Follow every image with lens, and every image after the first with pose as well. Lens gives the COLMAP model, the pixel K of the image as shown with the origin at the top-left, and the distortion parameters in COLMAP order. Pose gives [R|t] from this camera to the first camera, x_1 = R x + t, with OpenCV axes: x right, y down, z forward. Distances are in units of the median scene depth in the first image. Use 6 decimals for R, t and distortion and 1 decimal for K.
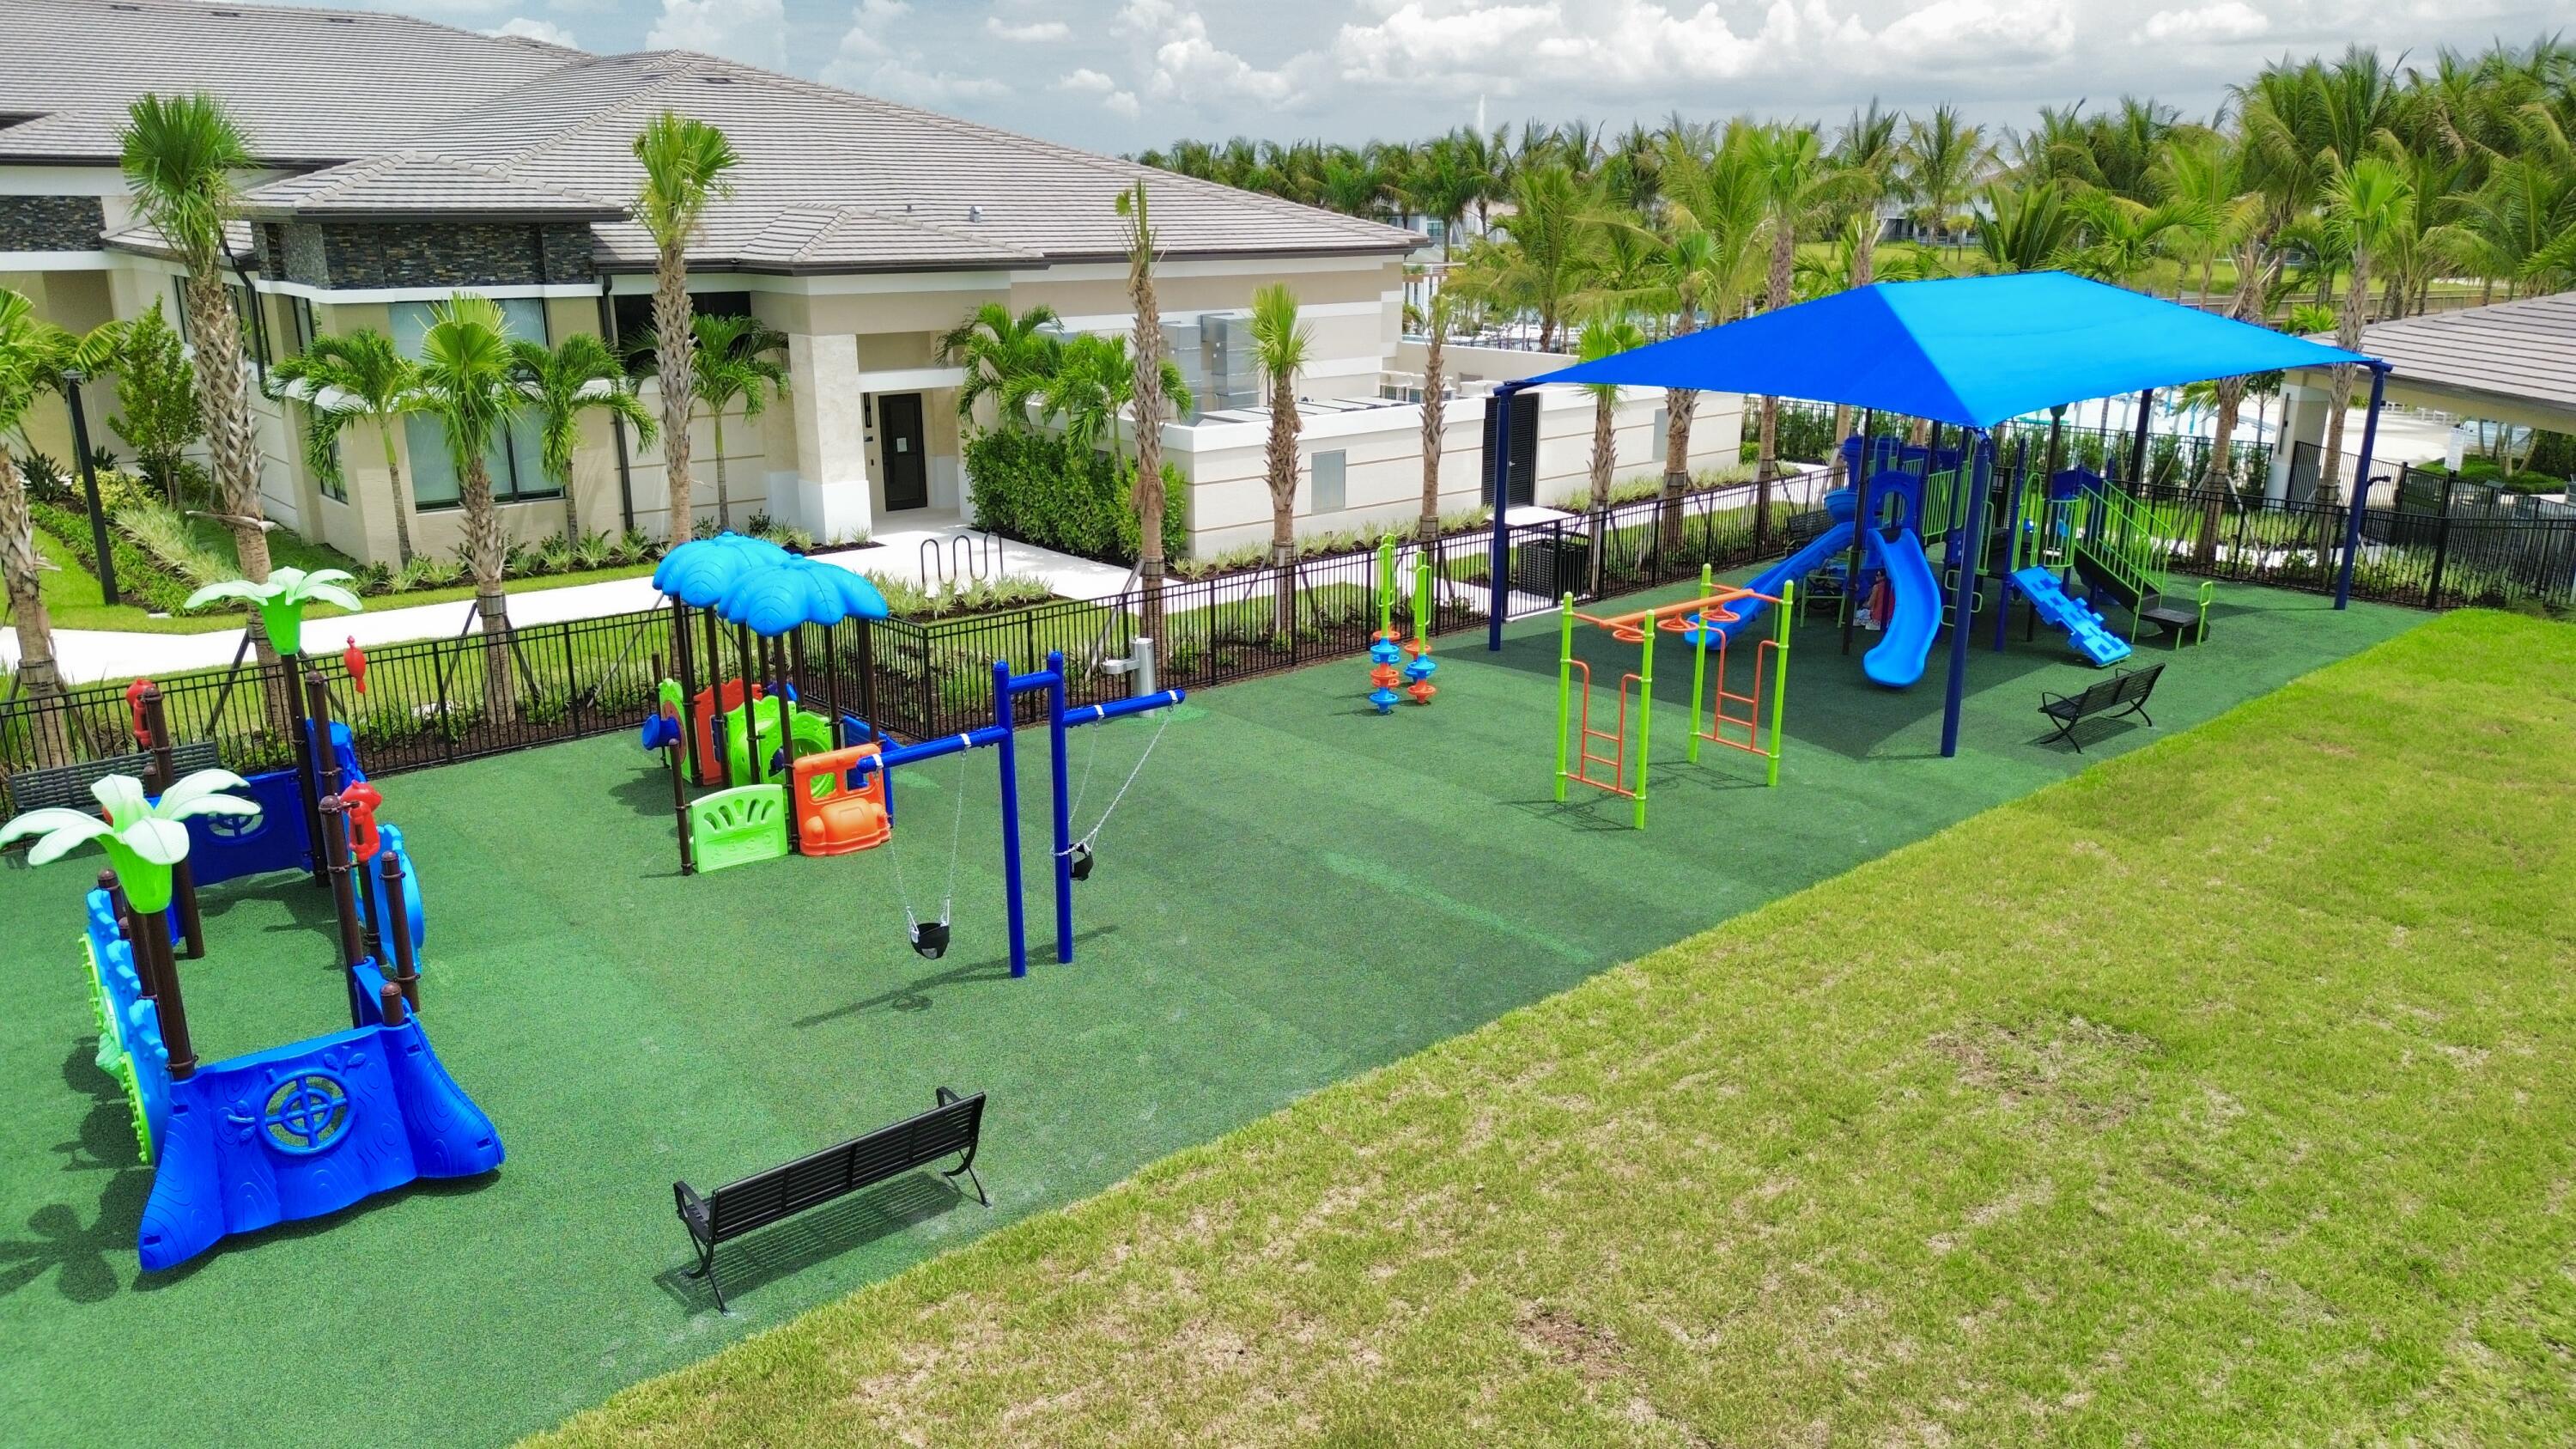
lens RADIAL K [[1795.3, 0, 1284.8], [0, 1795.3, 810.3], [0, 0, 1]] dist [0.052723, -0.032270]
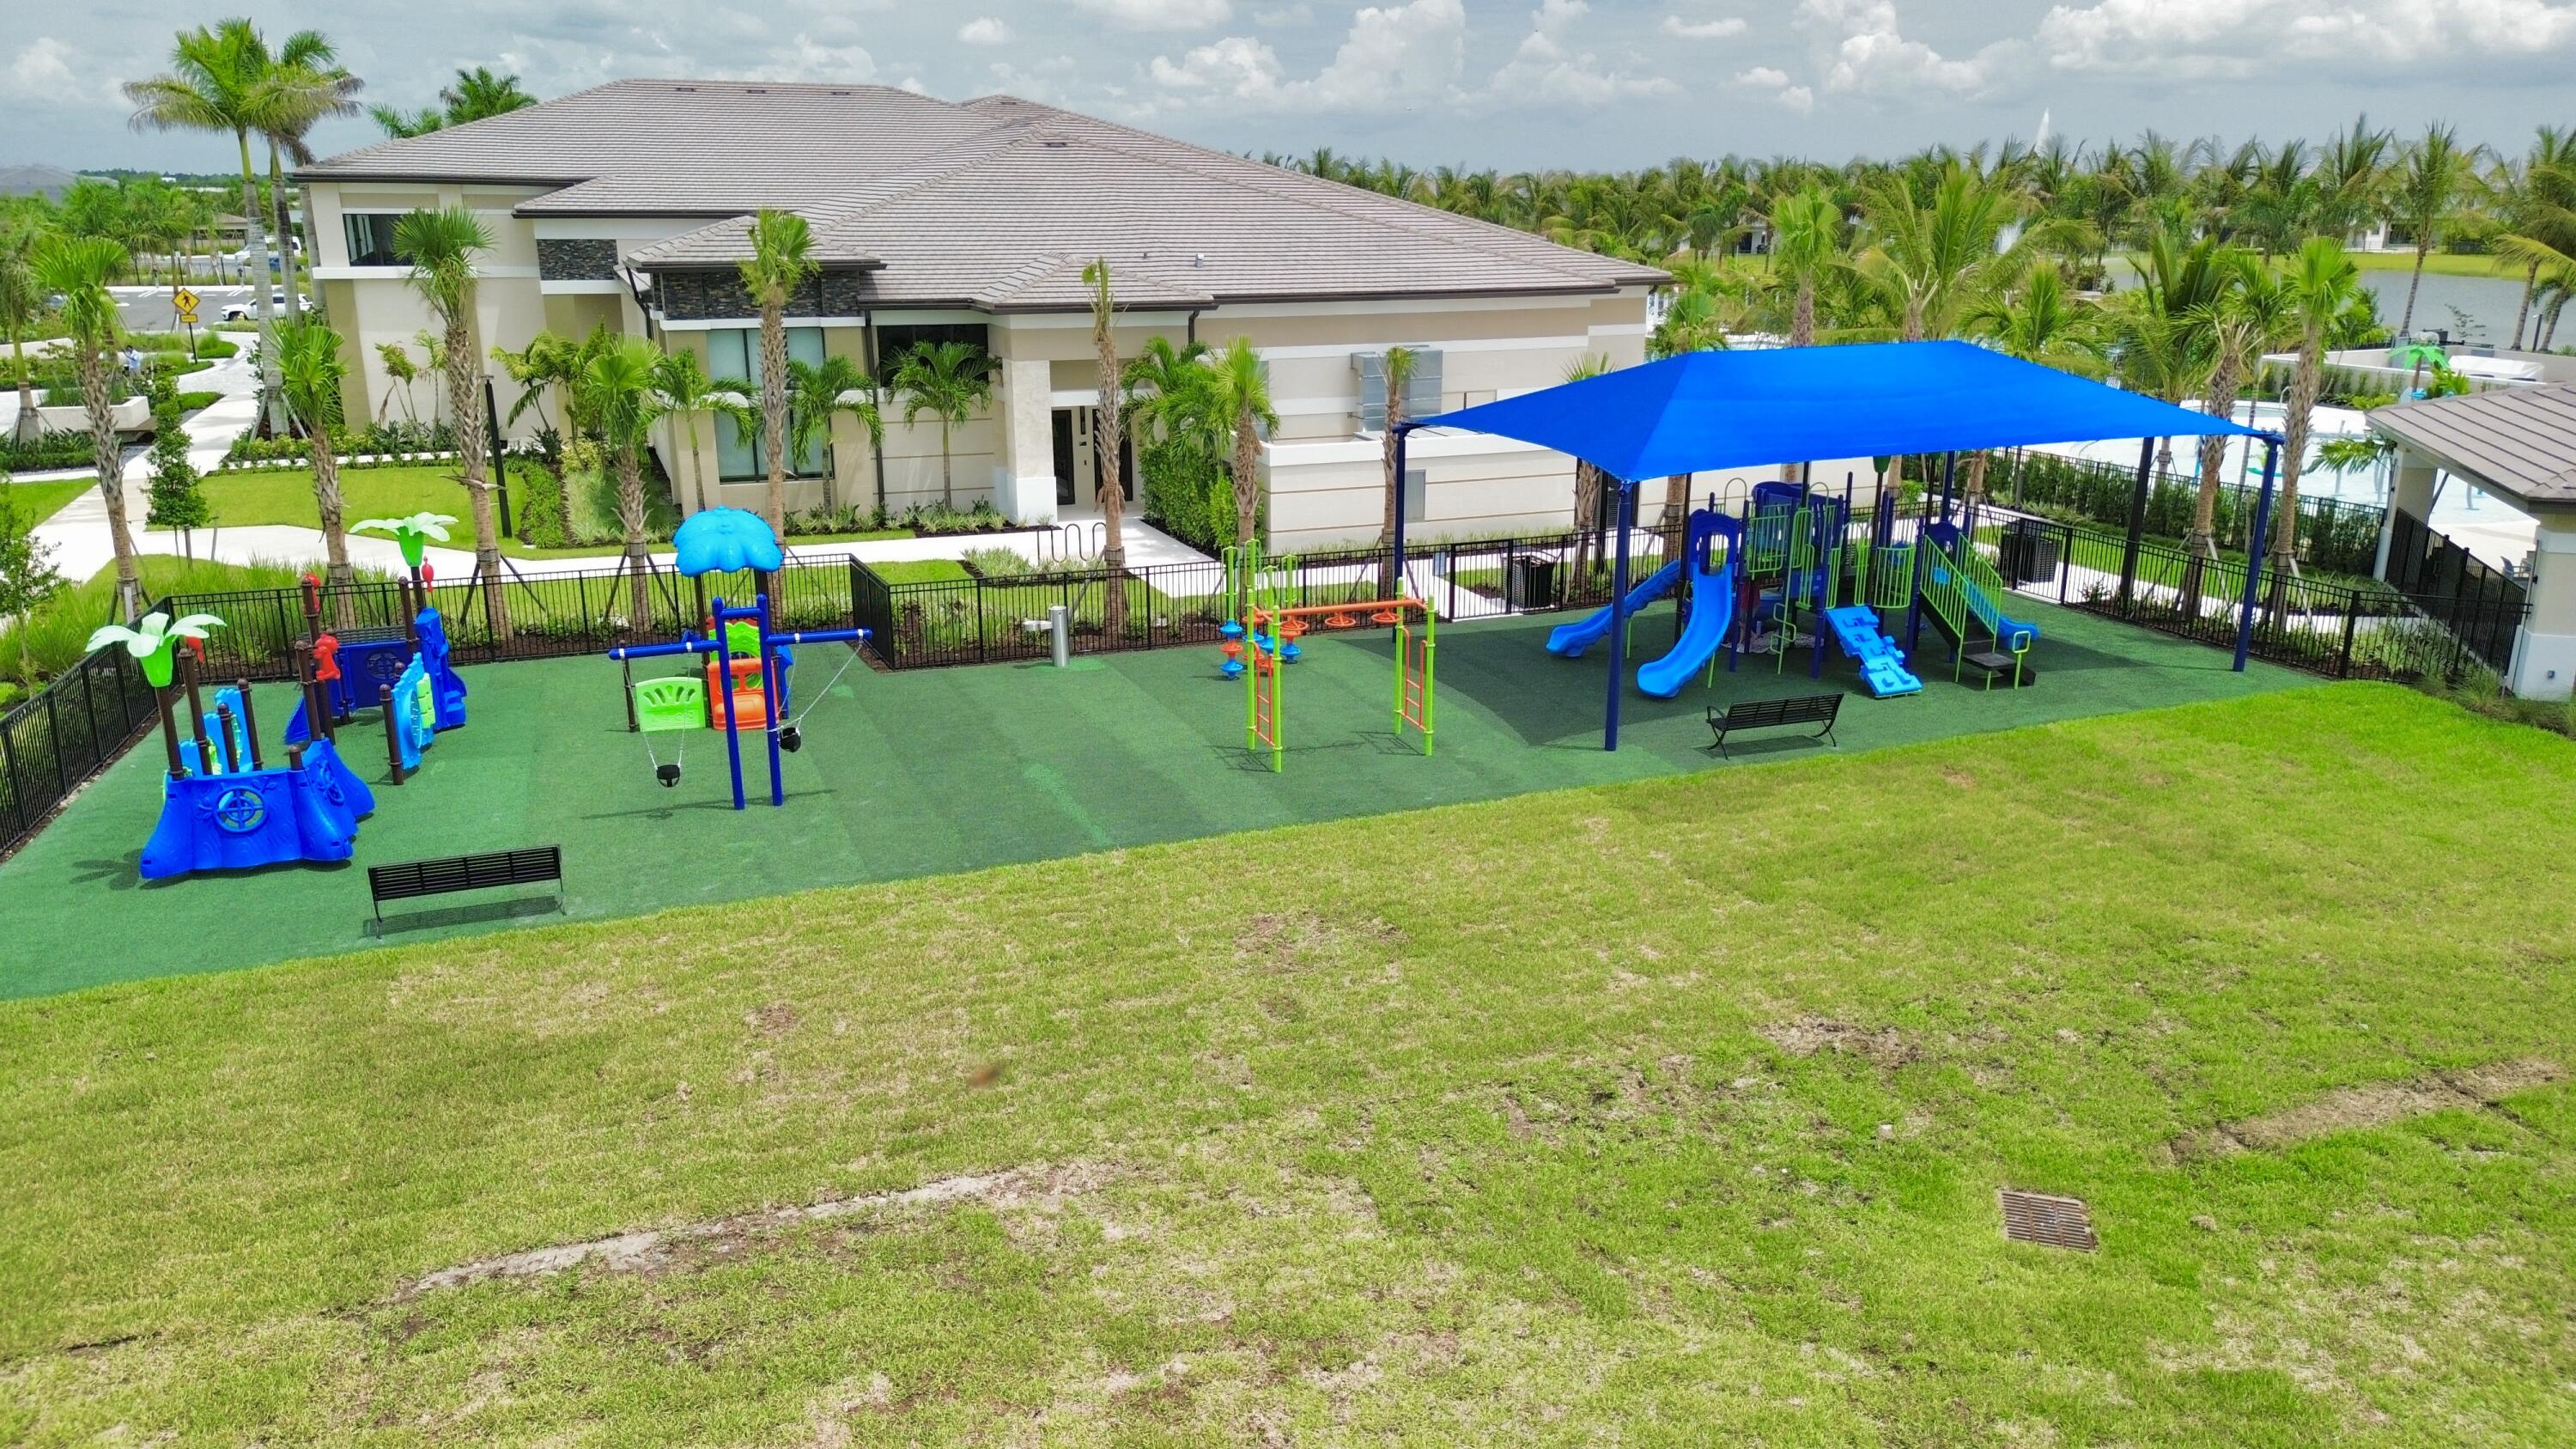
lens RADIAL K [[1818.1, 0, 1339.2], [0, 1818.1, 843.4], [0, 0, 1]] dist [0.059779, -0.037540]
pose [[0.942116, 0.112948, -0.315689, 0.471551], [-0.108178, 0.993595, 0.032655, 0.009391], [0.317355, 0.003385, 0.948301, -0.172181]]
